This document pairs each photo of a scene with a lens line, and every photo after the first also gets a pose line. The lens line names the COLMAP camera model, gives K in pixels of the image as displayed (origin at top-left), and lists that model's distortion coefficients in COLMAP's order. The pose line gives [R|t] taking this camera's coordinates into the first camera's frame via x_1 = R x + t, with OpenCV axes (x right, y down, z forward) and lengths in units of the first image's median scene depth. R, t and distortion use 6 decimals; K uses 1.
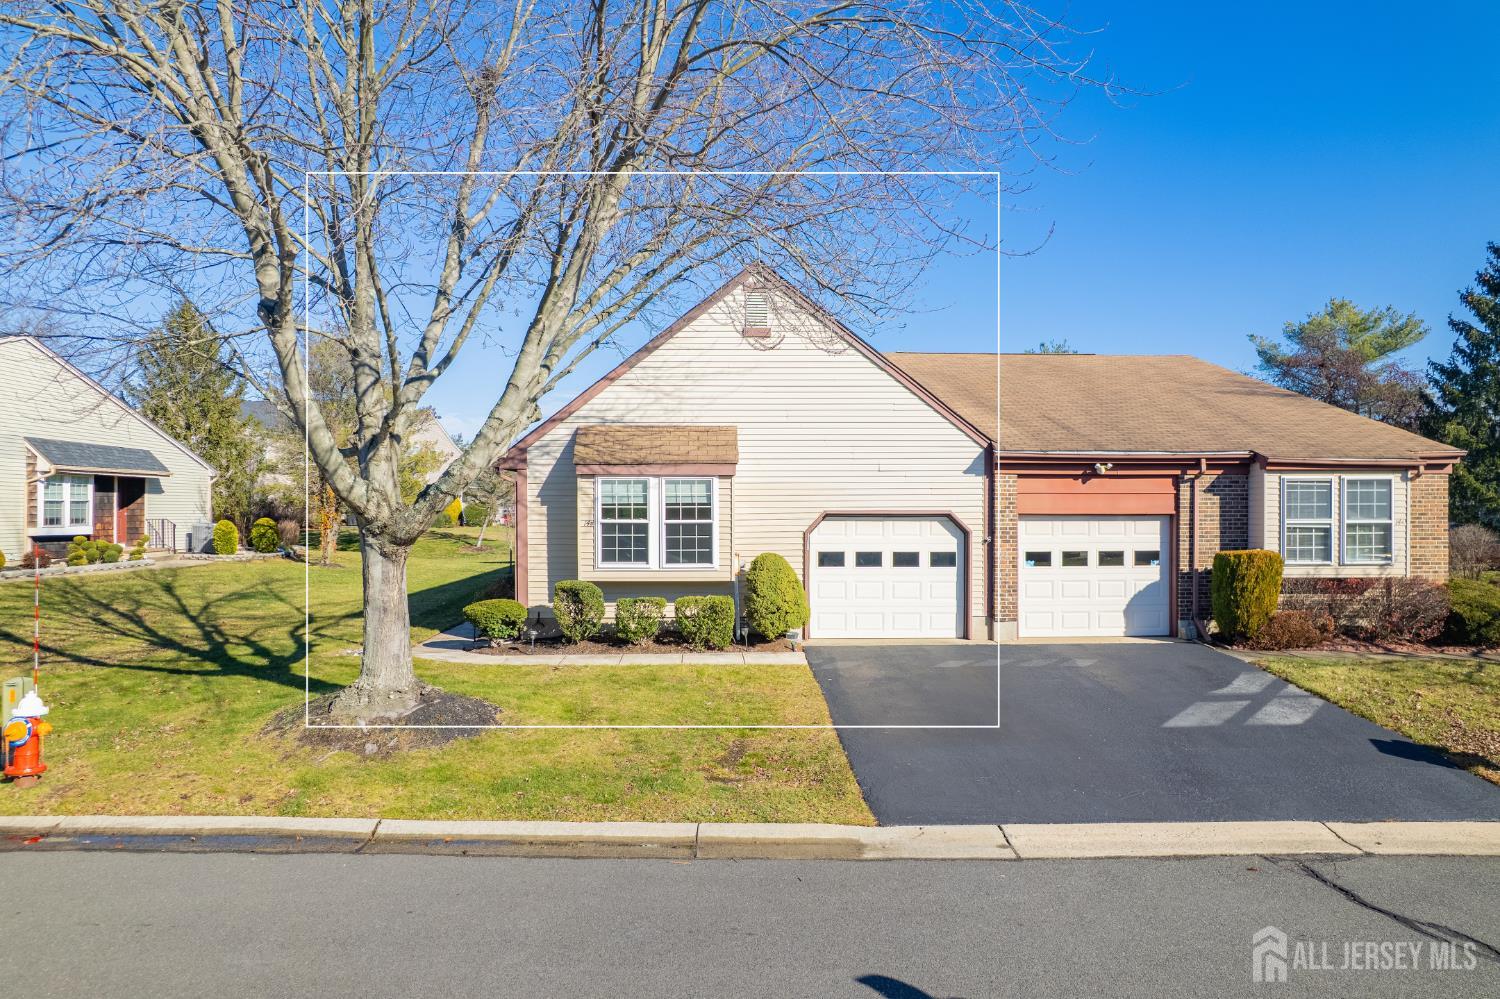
lens RADIAL K [[969.8, 0, 747.2], [0, 969.8, 513.6], [0, 0, 1]] dist [-0.085357, 0.079982]
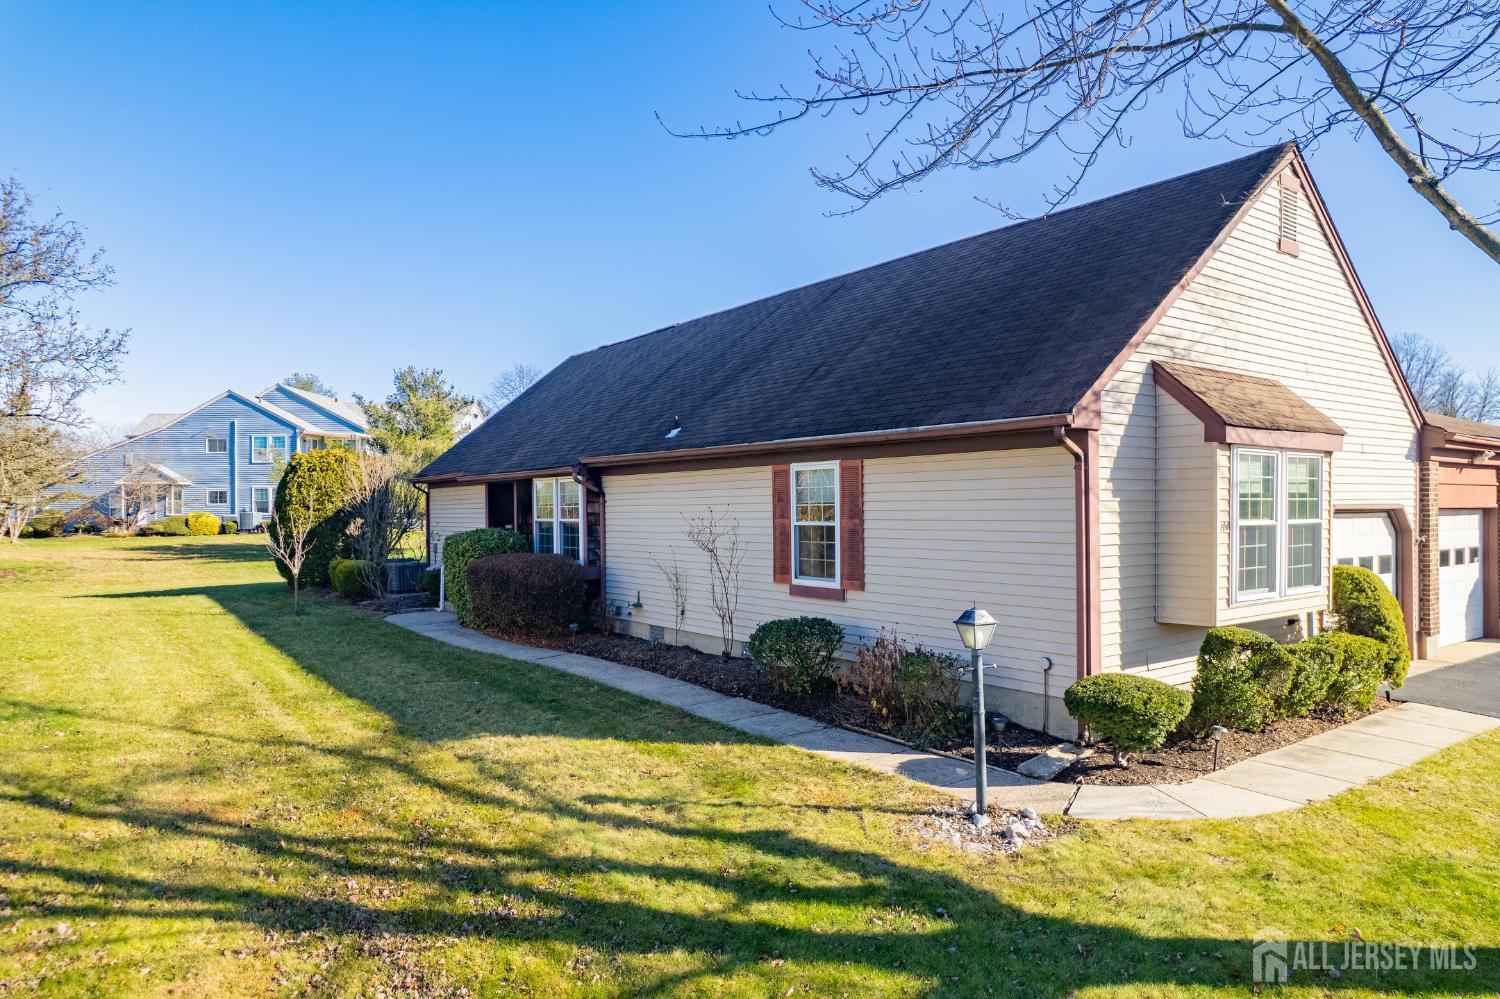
lens RADIAL K [[969.8, 0, 747.2], [0, 969.8, 513.6], [0, 0, 1]] dist [-0.085357, 0.079982]
pose [[0.821944, -0.007082, 0.569525, -0.698839], [0.007299, 0.999972, 0.001901, -0.001203], [-0.569522, 0.002594, 0.821972, 0.666956]]
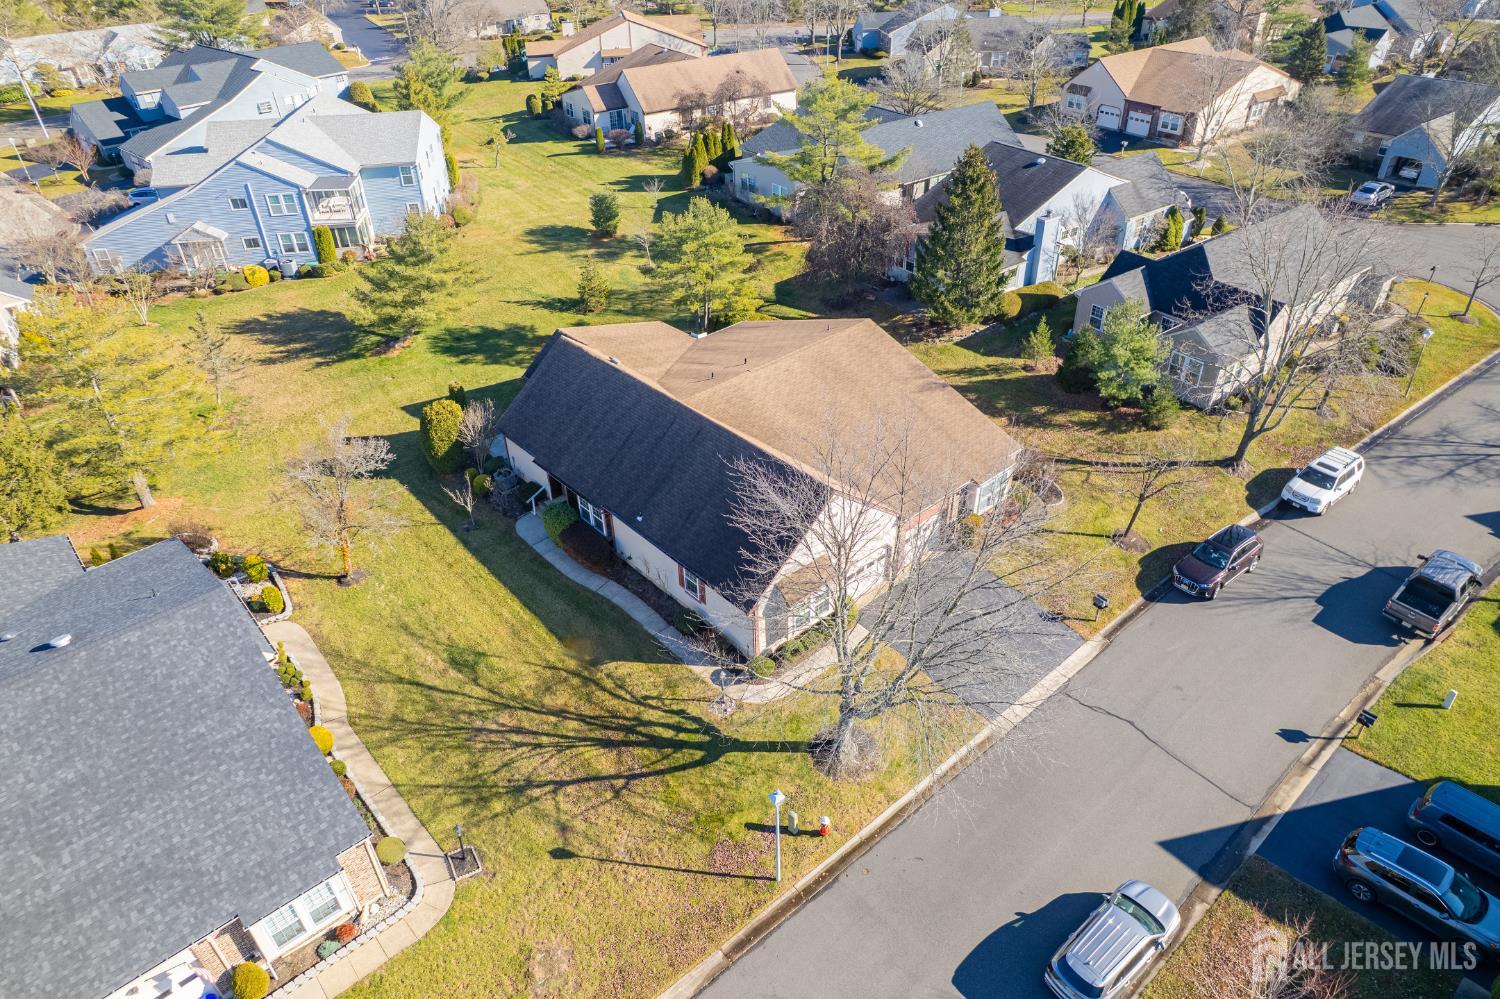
lens RADIAL K [[969.8, 0, 747.2], [0, 969.8, 513.6], [0, 0, 1]] dist [-0.085357, 0.079982]
pose [[0.765949, -0.385497, 0.514503, -1.296736], [0.023304, 0.816406, 0.577008, -1.488871], [-0.642479, -0.429969, 0.634309, -0.289488]]
